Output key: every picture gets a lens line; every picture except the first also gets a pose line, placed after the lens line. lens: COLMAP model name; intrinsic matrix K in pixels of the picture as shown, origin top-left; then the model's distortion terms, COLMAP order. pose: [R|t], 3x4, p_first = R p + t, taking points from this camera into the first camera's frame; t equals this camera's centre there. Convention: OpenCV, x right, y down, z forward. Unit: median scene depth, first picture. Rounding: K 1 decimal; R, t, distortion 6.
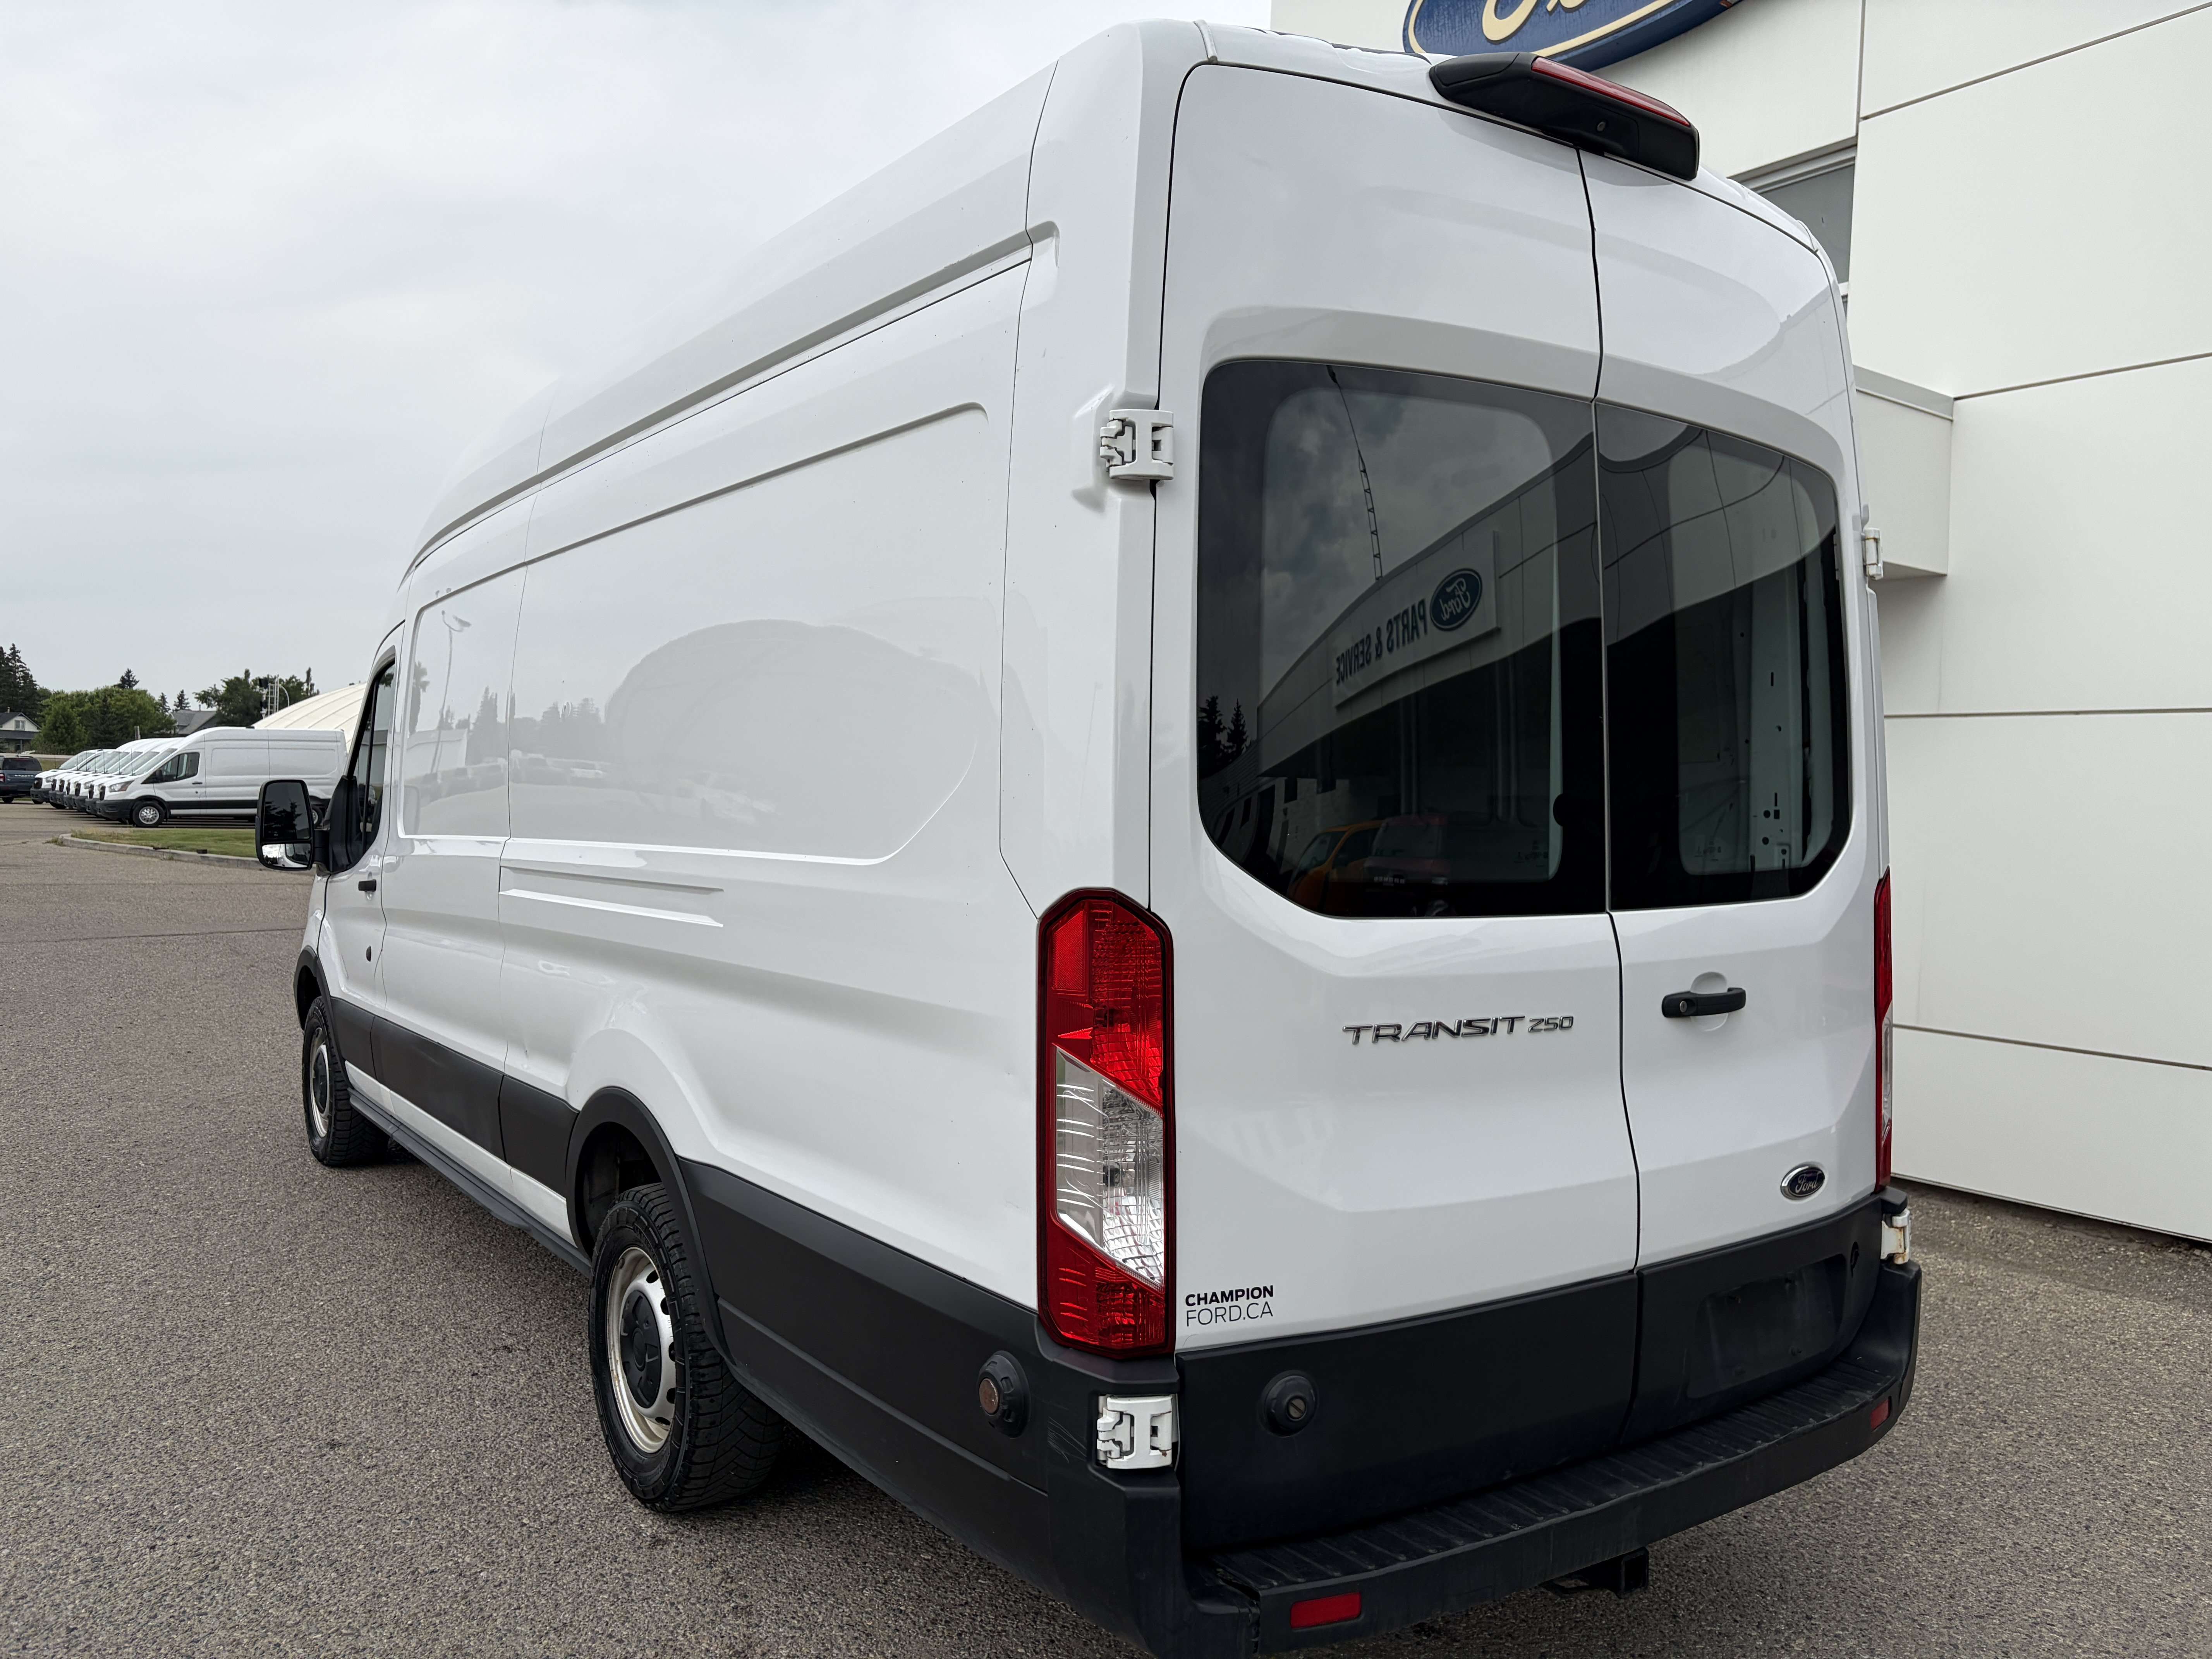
lens RADIAL K [[1671.2, 0, 1101.6], [0, 1671.2, 794.8], [0, 0, 1]] dist [0.029063, -0.012547]
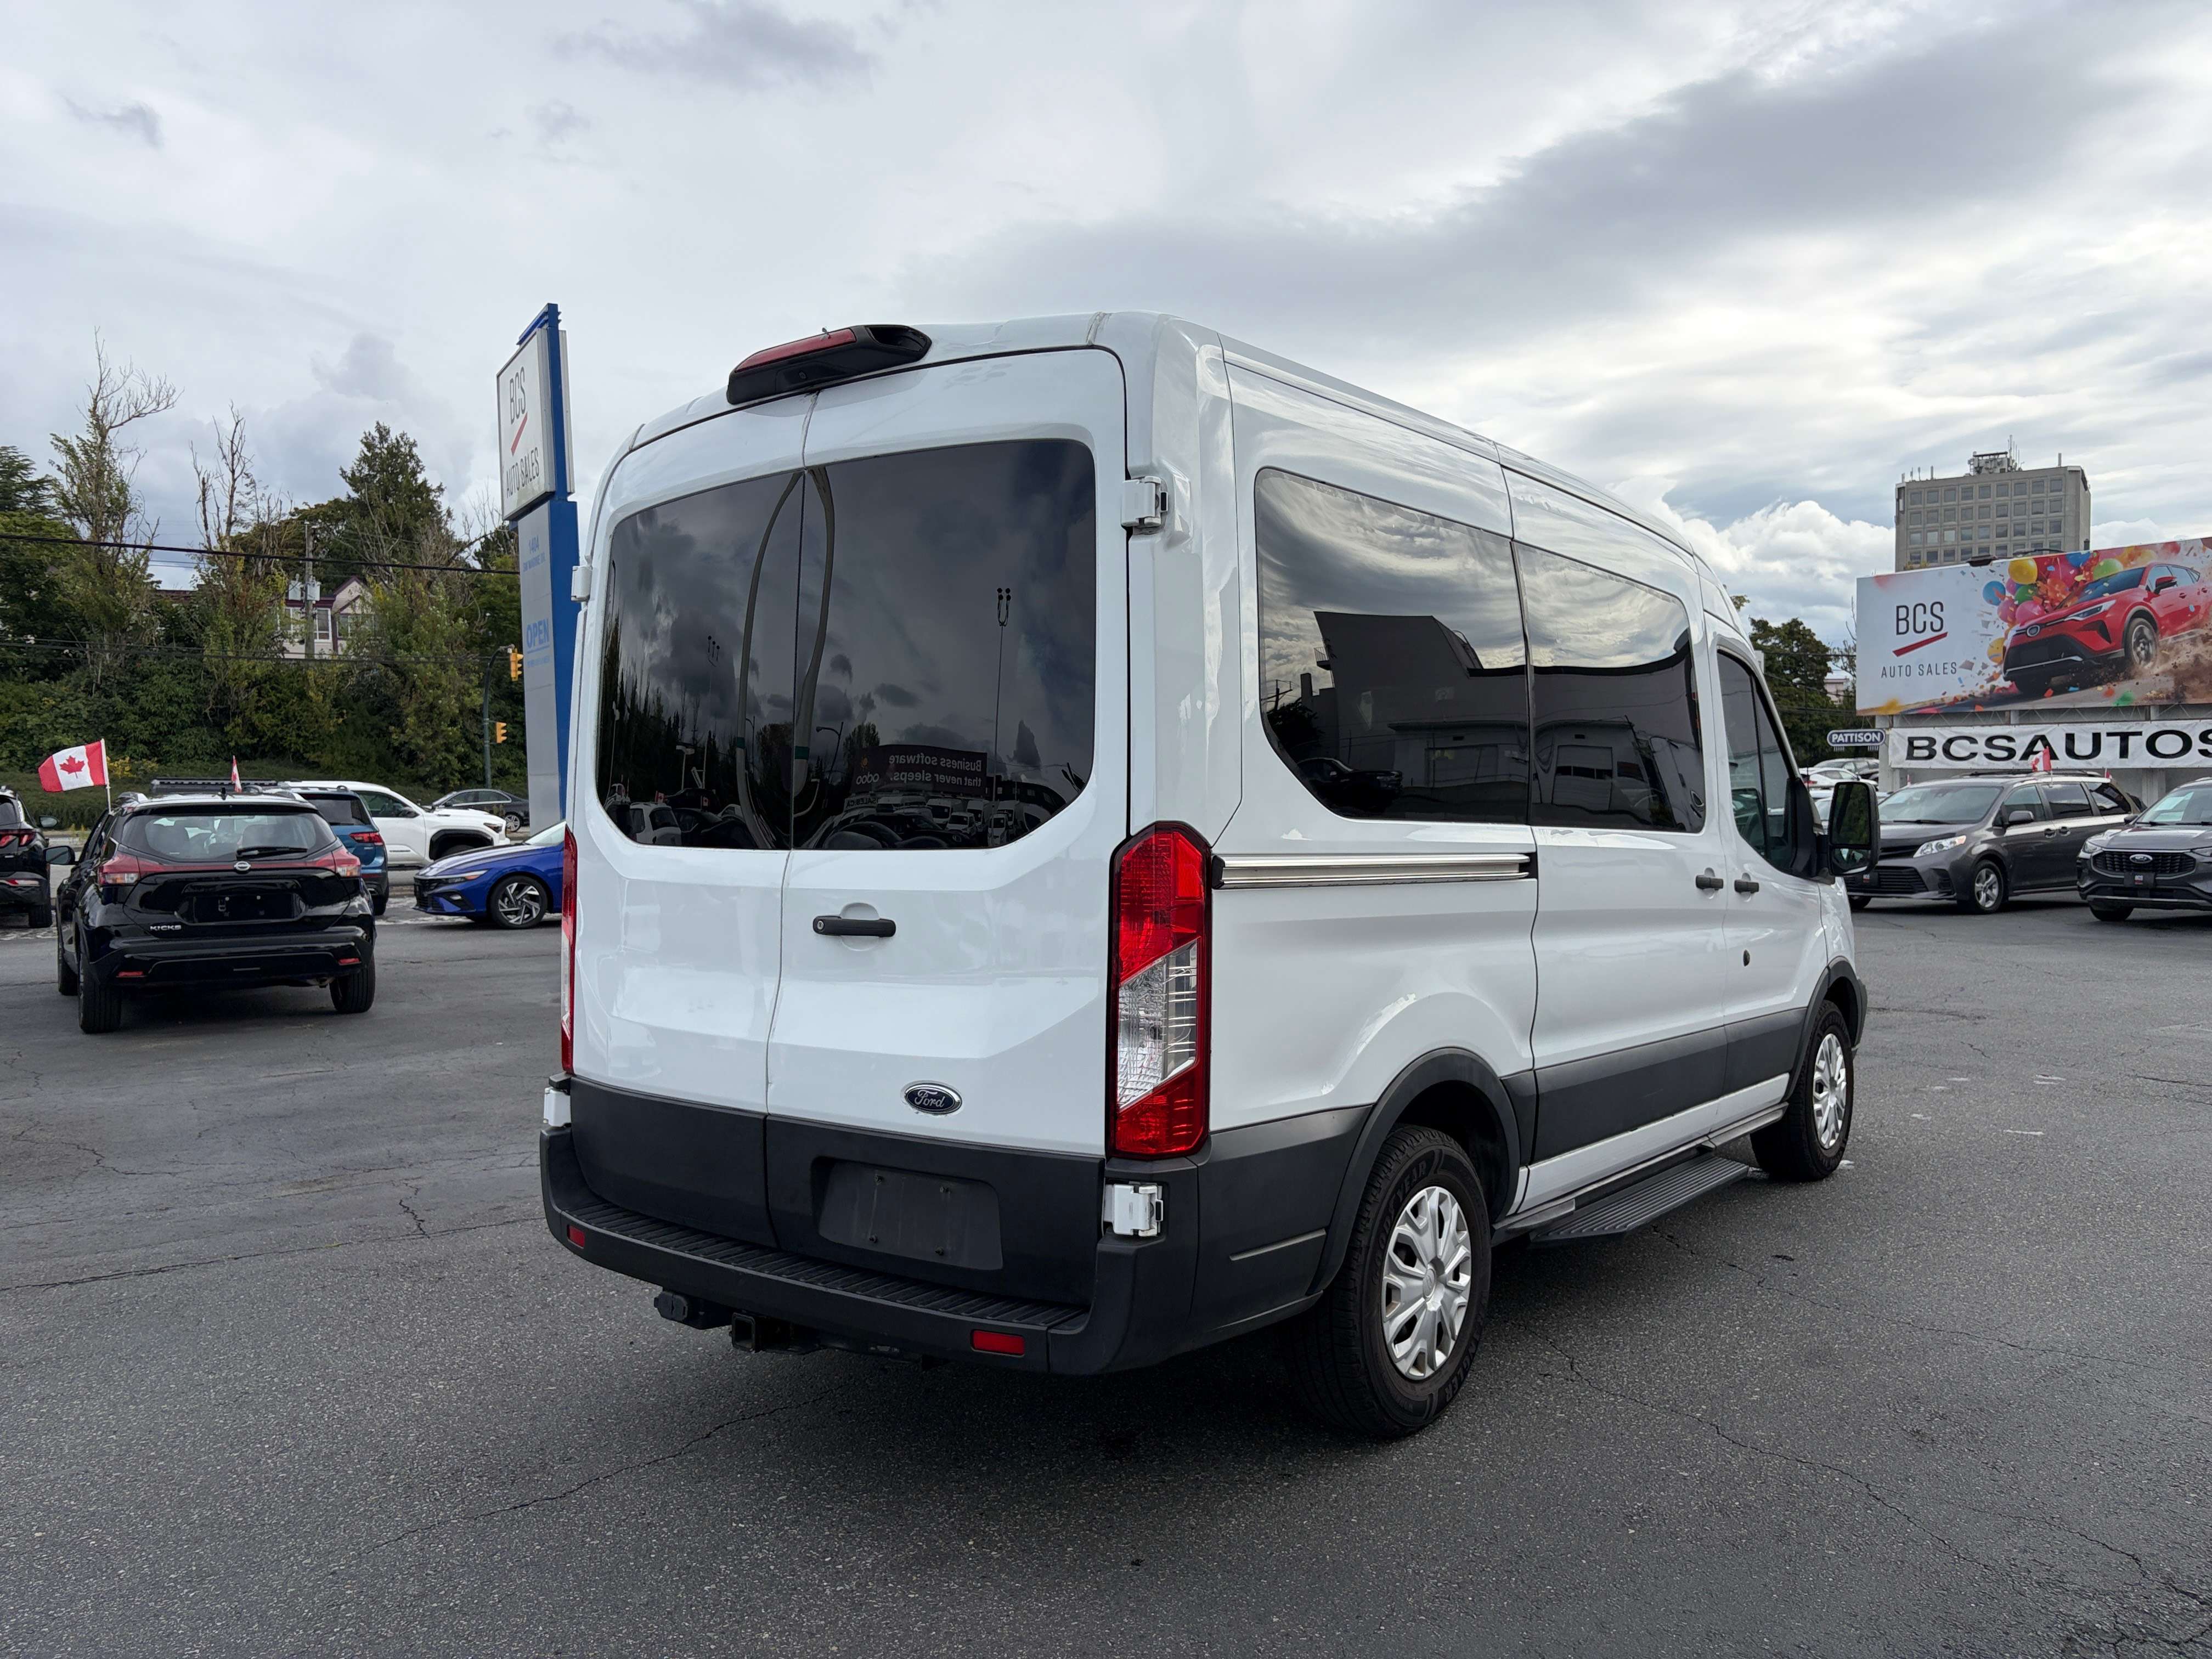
lens RADIAL K [[1671.2, 0, 1101.6], [0, 1671.2, 794.8], [0, 0, 1]] dist [0.029063, -0.012547]
pose [[0.261308, -0.018294, -0.965082, 1.601669], [0.012392, 0.999802, -0.015597, 0.048157], [0.965176, -0.007883, 0.261483, 0.853692]]
